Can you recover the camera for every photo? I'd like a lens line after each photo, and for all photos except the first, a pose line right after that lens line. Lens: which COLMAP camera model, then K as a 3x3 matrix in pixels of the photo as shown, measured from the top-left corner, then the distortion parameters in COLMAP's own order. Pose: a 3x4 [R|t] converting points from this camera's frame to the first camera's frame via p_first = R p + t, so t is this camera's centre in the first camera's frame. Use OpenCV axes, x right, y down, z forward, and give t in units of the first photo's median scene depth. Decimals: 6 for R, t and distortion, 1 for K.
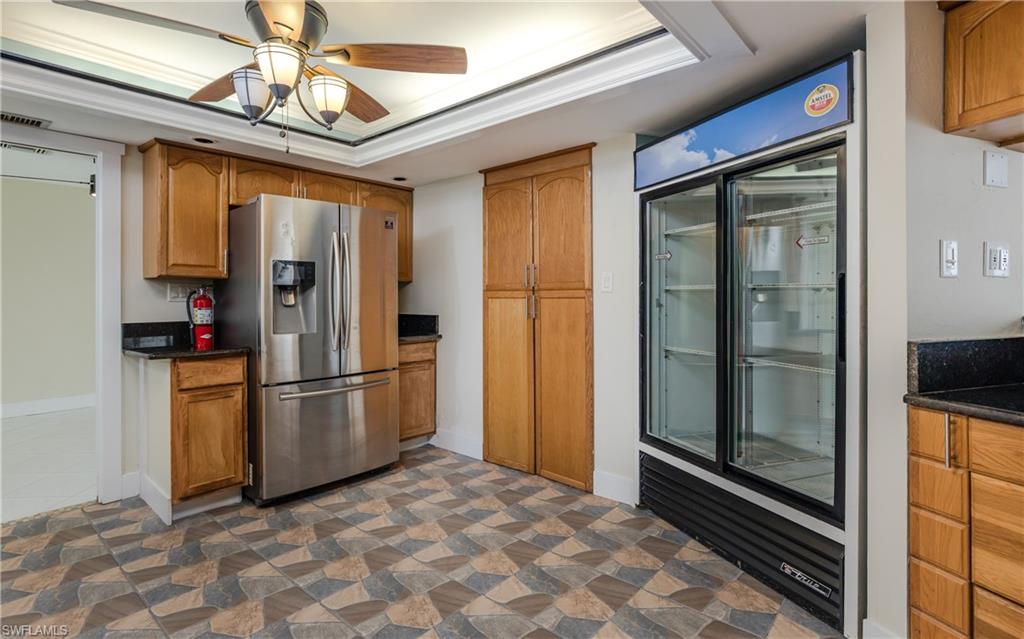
lens RADIAL K [[512.0, 0, 506.5], [0, 512.0, 295.8], [0, 0, 1]] dist [-0.001337, -0.000237]
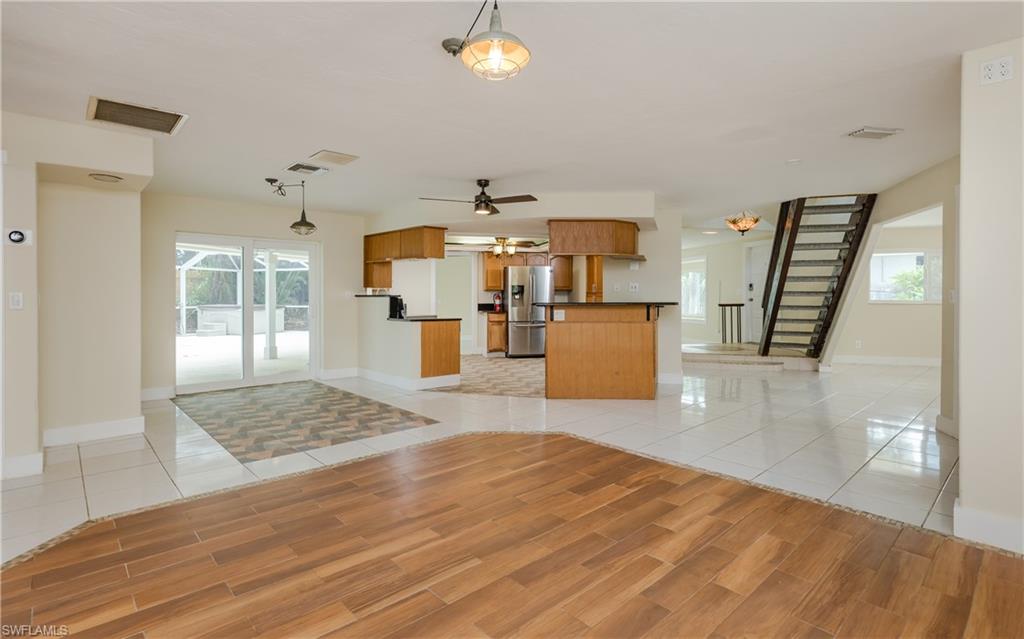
lens RADIAL K [[512.0, 0, 506.5], [0, 512.0, 295.8], [0, 0, 1]] dist [-0.001337, -0.000237]
pose [[0.802941, 0.003122, -0.596051, 1.413765], [-0.002316, 0.999995, 0.002117, -0.005427], [0.596054, -0.000319, 0.802944, -1.604400]]
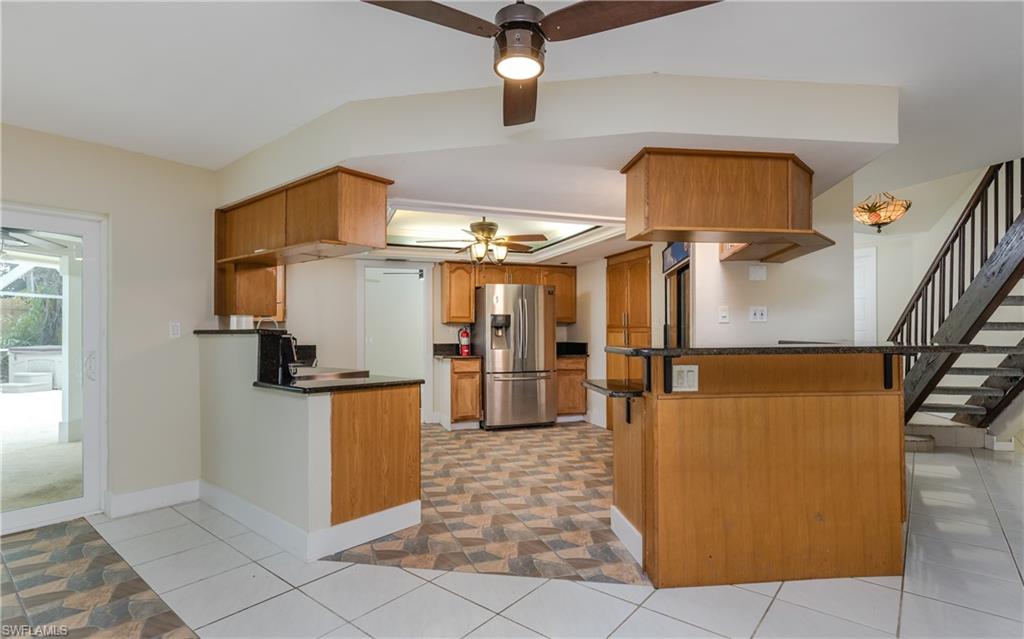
lens RADIAL K [[514.1, 0, 515.6], [0, 514.1, 335.7], [0, 0, 1]] dist [-0.011081, -0.000231]
pose [[0.882494, 0.003483, -0.470311, 0.583969], [0.000819, 0.999960, 0.008942, -0.000347], [0.470323, -0.008276, 0.882455, -0.763868]]
